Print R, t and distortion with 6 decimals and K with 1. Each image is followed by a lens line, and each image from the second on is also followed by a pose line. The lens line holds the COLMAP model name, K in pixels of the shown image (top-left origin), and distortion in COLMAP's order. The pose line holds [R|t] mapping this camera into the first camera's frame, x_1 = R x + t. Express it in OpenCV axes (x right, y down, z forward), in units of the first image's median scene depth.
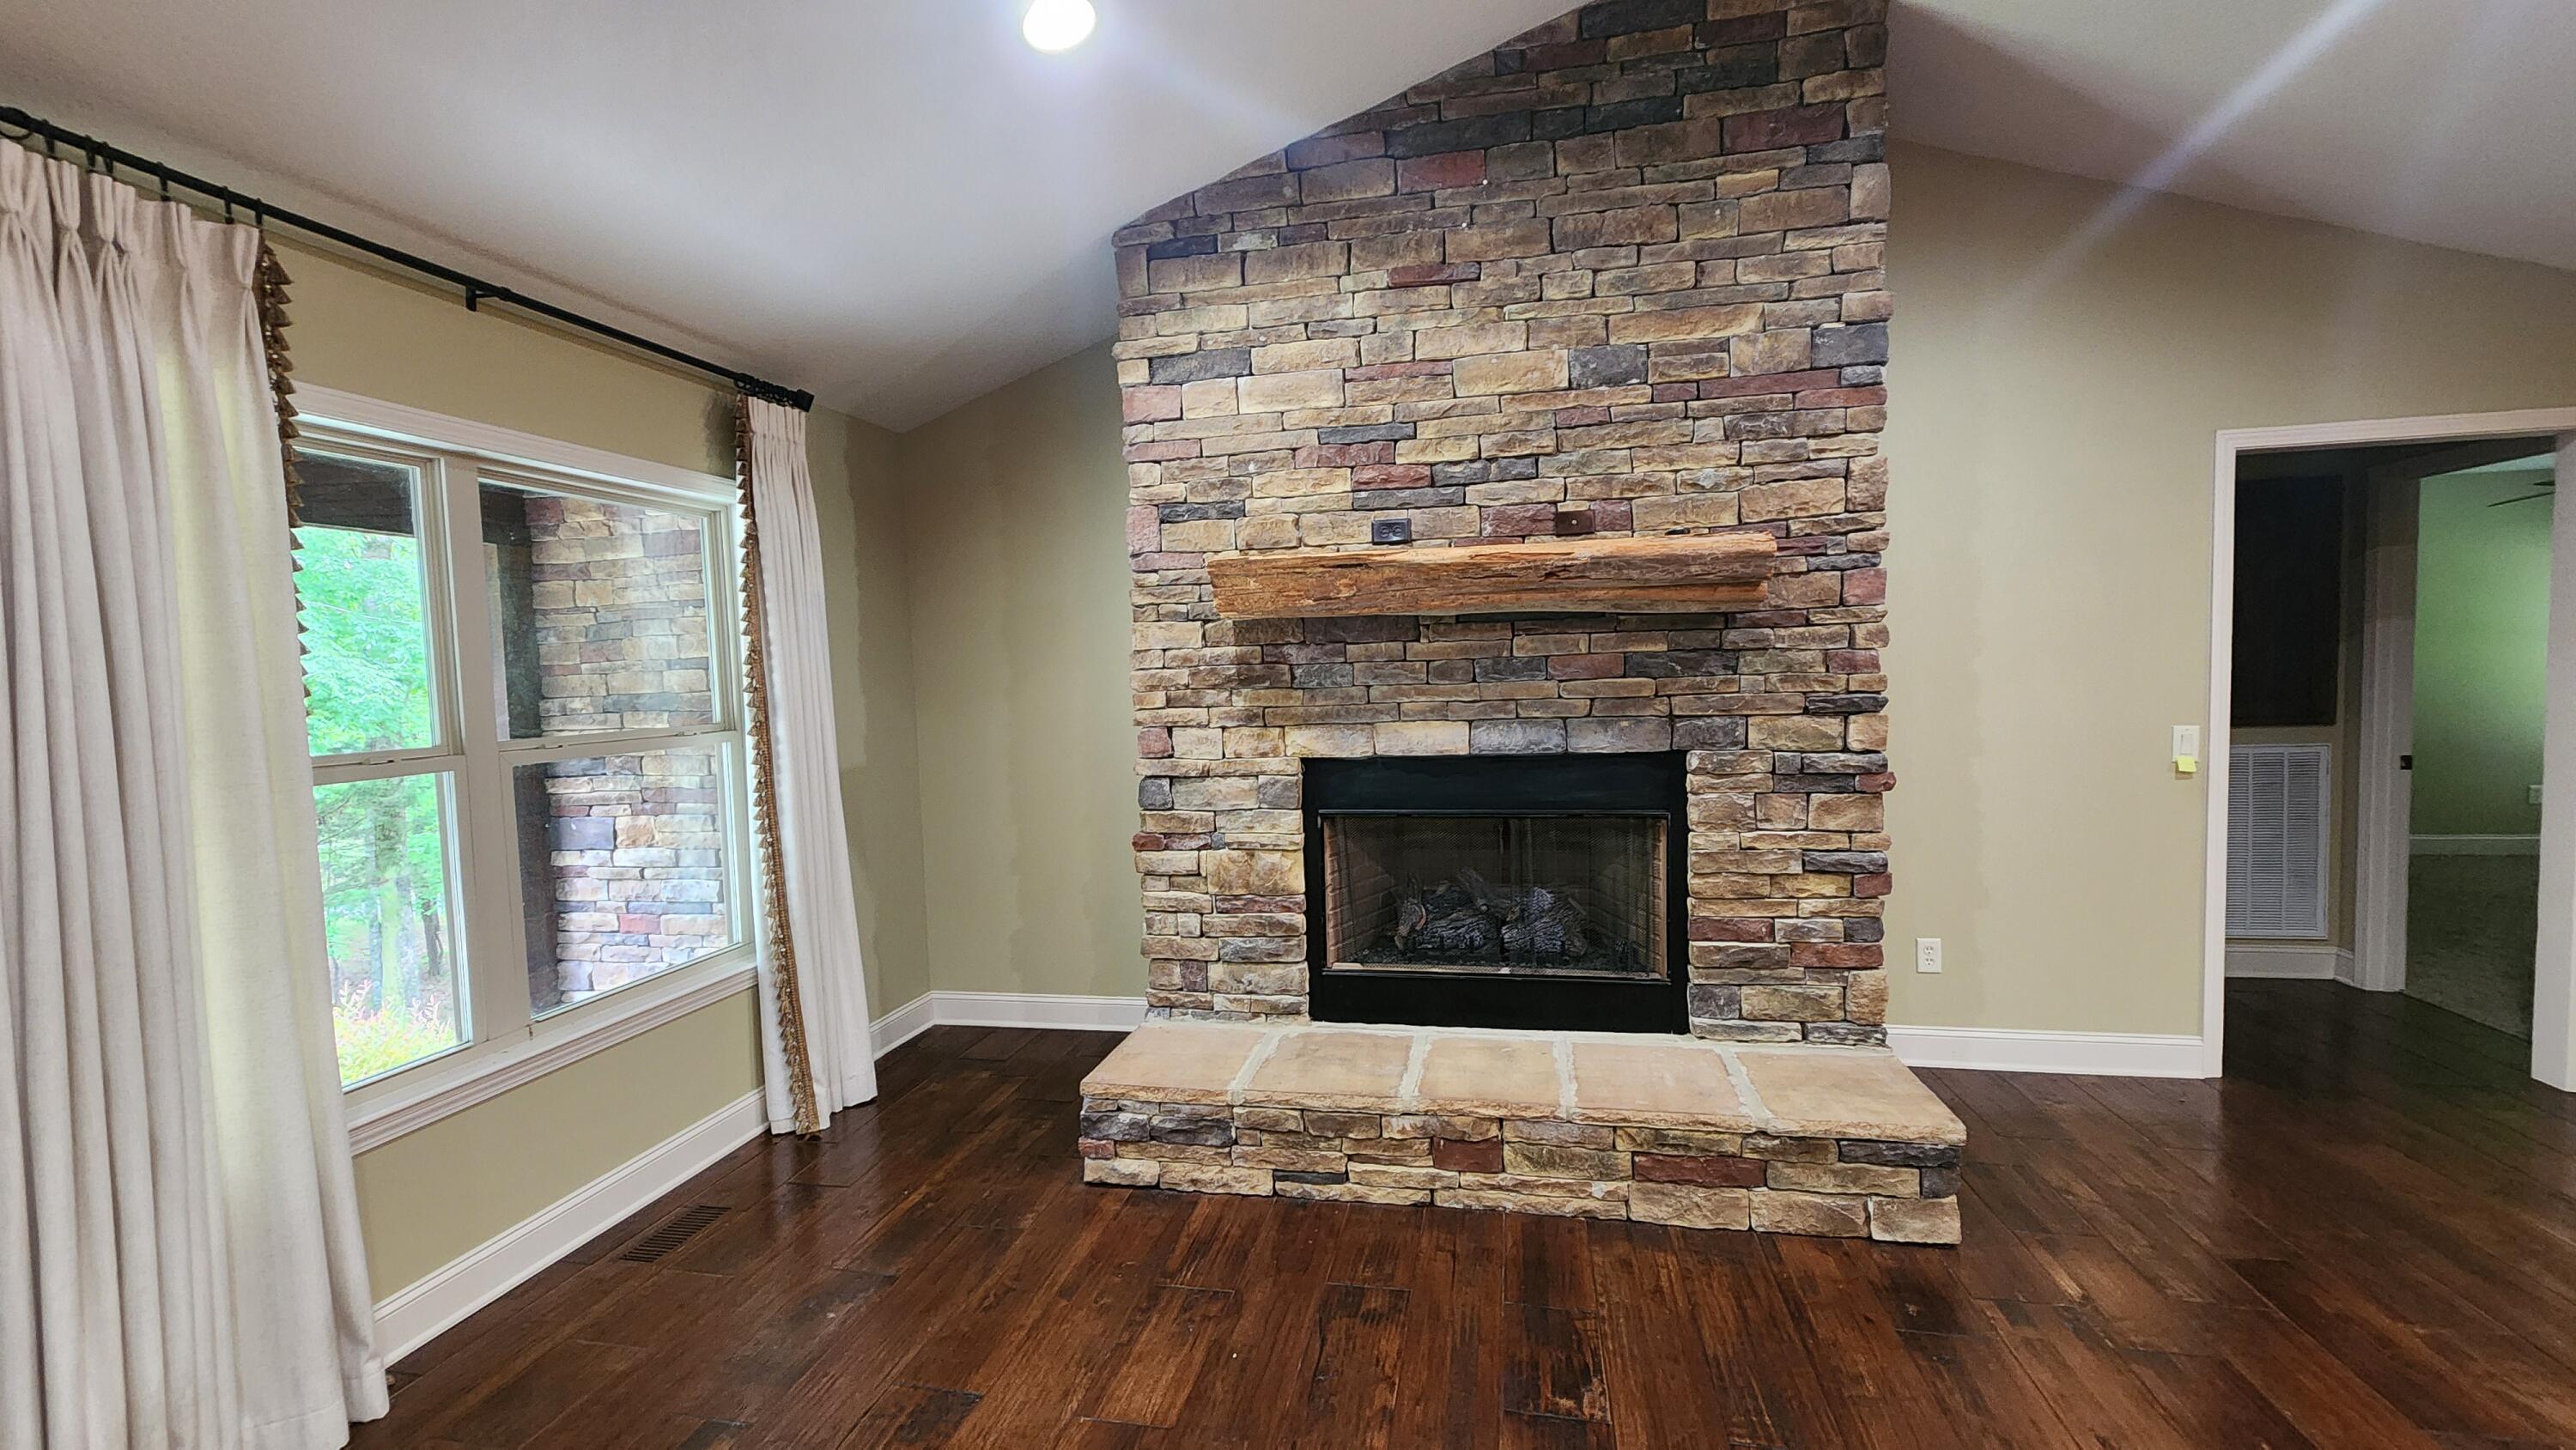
lens RADIAL K [[1060.0, 0, 1291.1], [0, 1060.0, 731.6], [0, 0, 1]] dist [-0.002788, 0.000975]
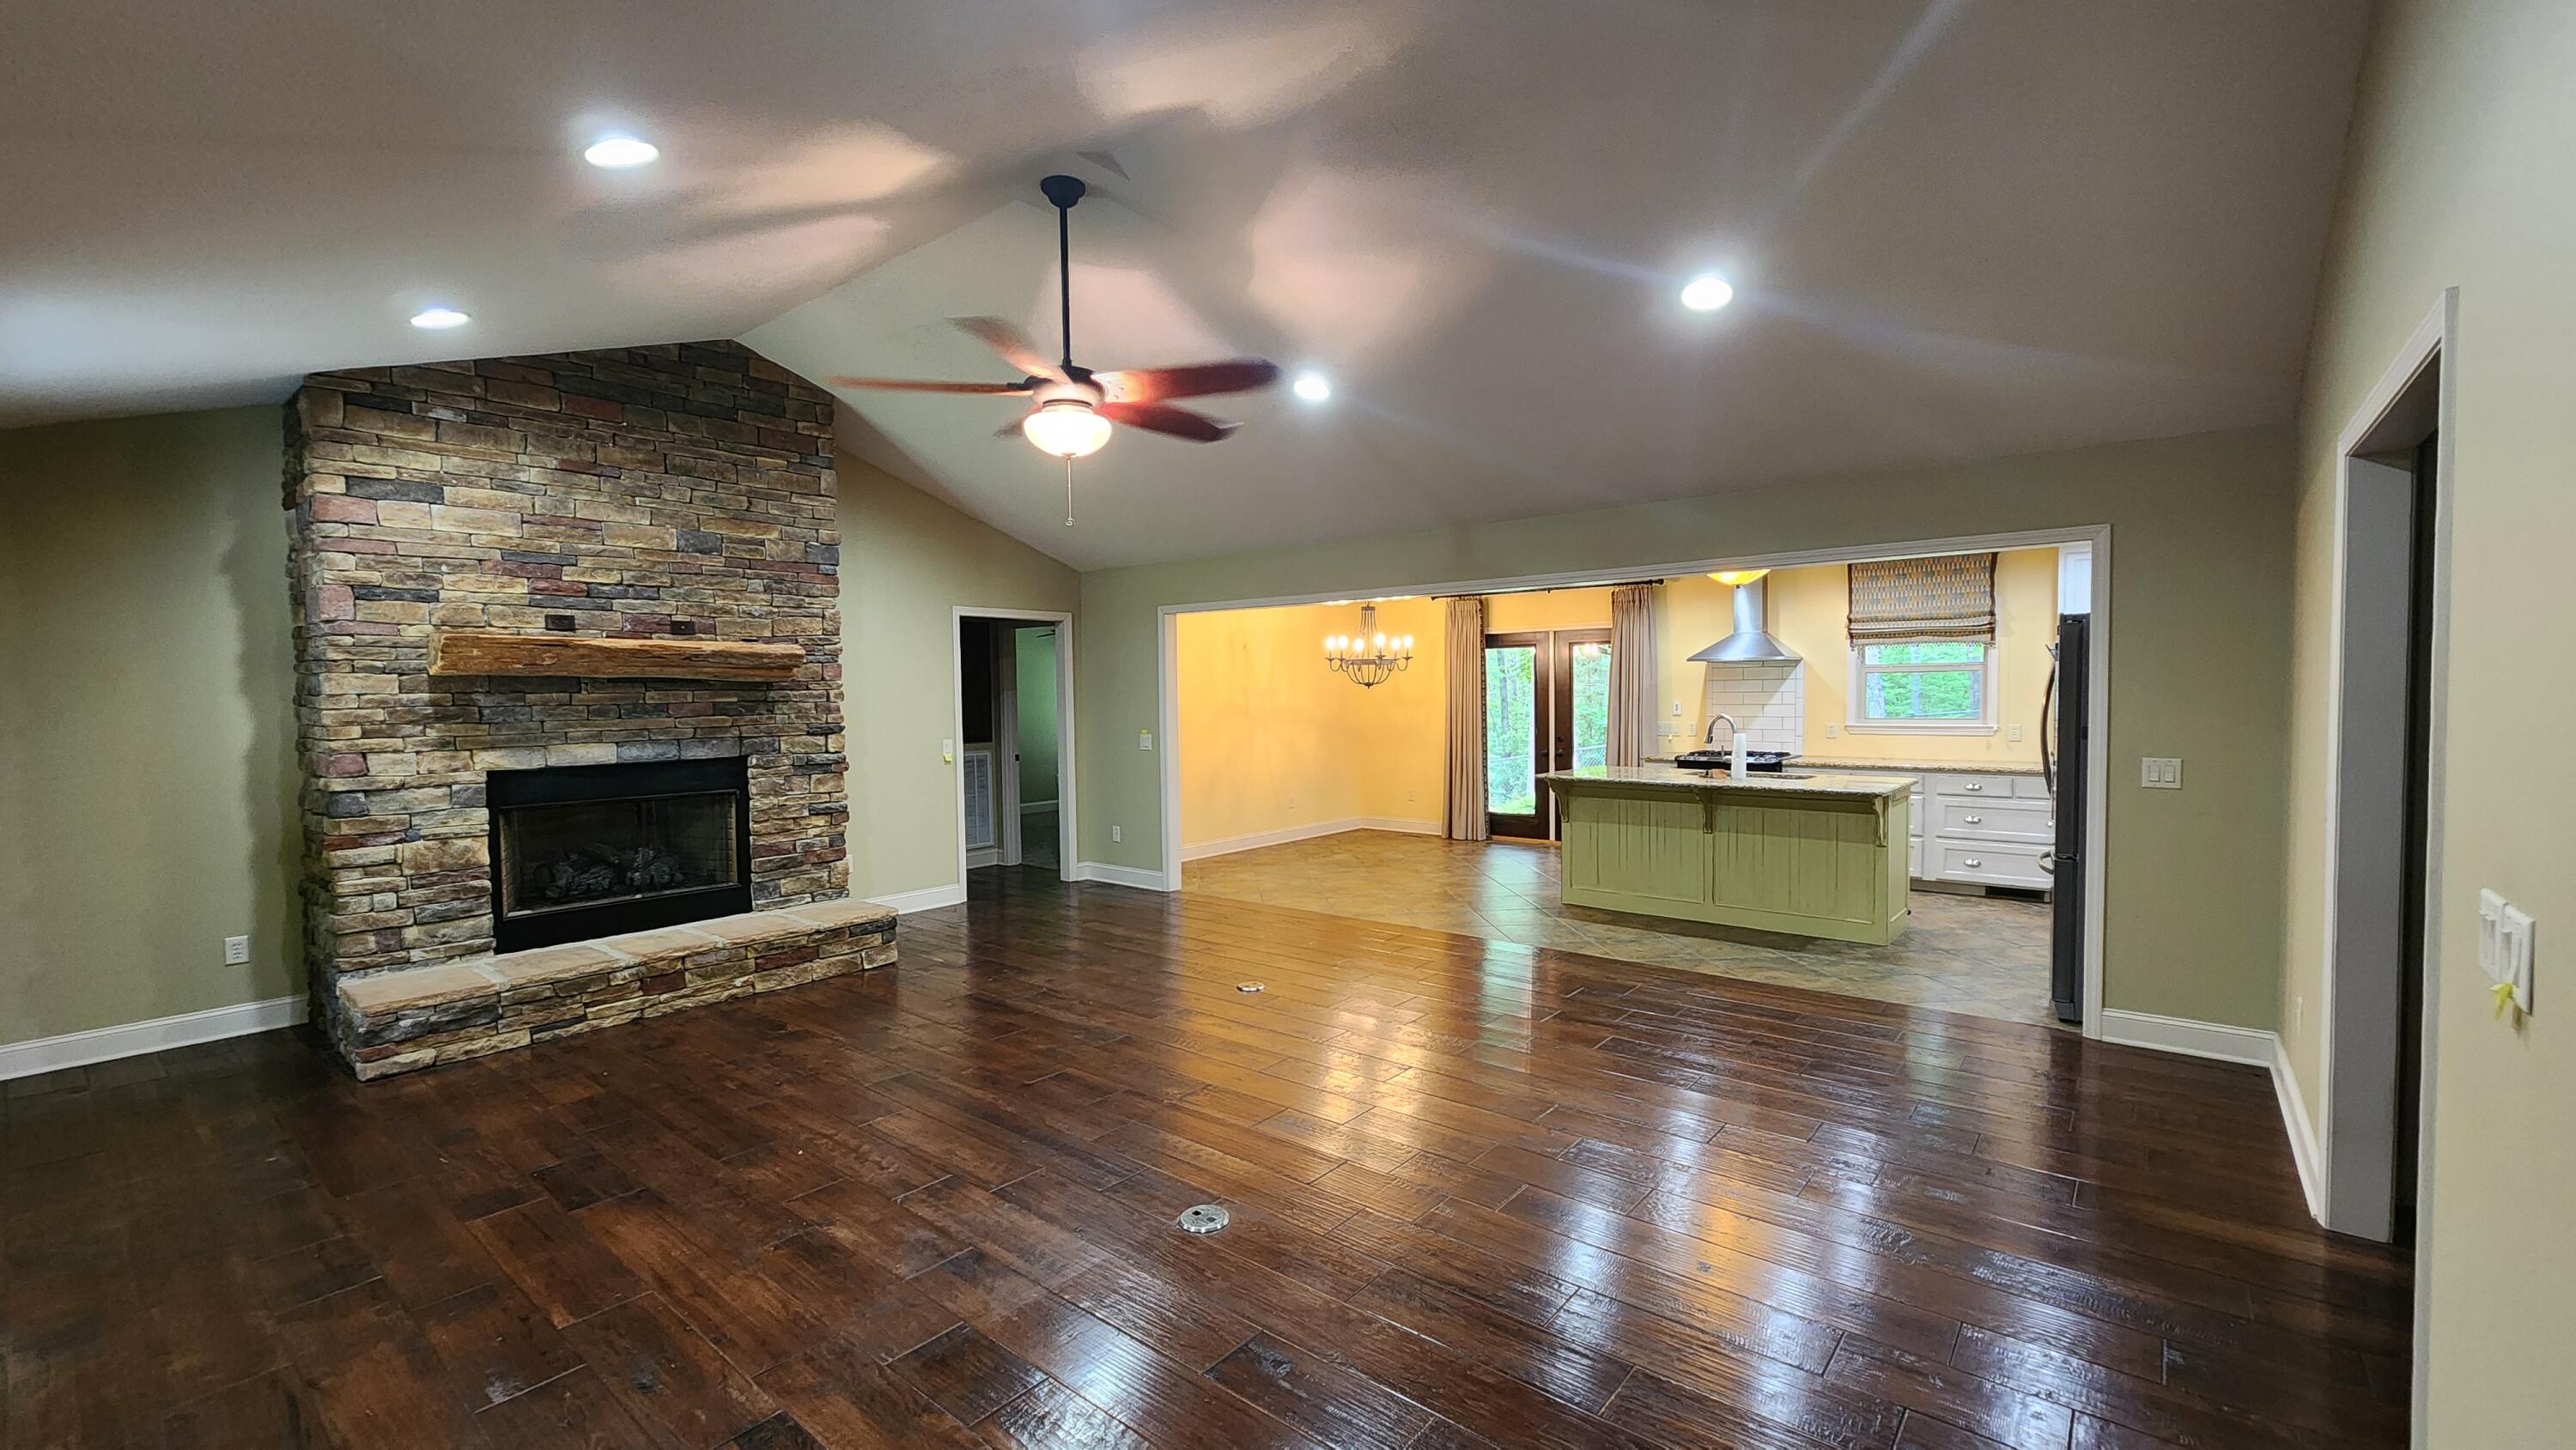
lens RADIAL K [[1060.0, 0, 1299.3], [0, 1060.0, 729.7], [0, 0, 1]] dist [-0.002788, 0.000975]
pose [[0.463140, -0.007192, 0.886256, -0.807050], [0.053764, 0.998353, -0.019995, 0.060615], [-0.884653, 0.056909, 0.462764, -0.697317]]
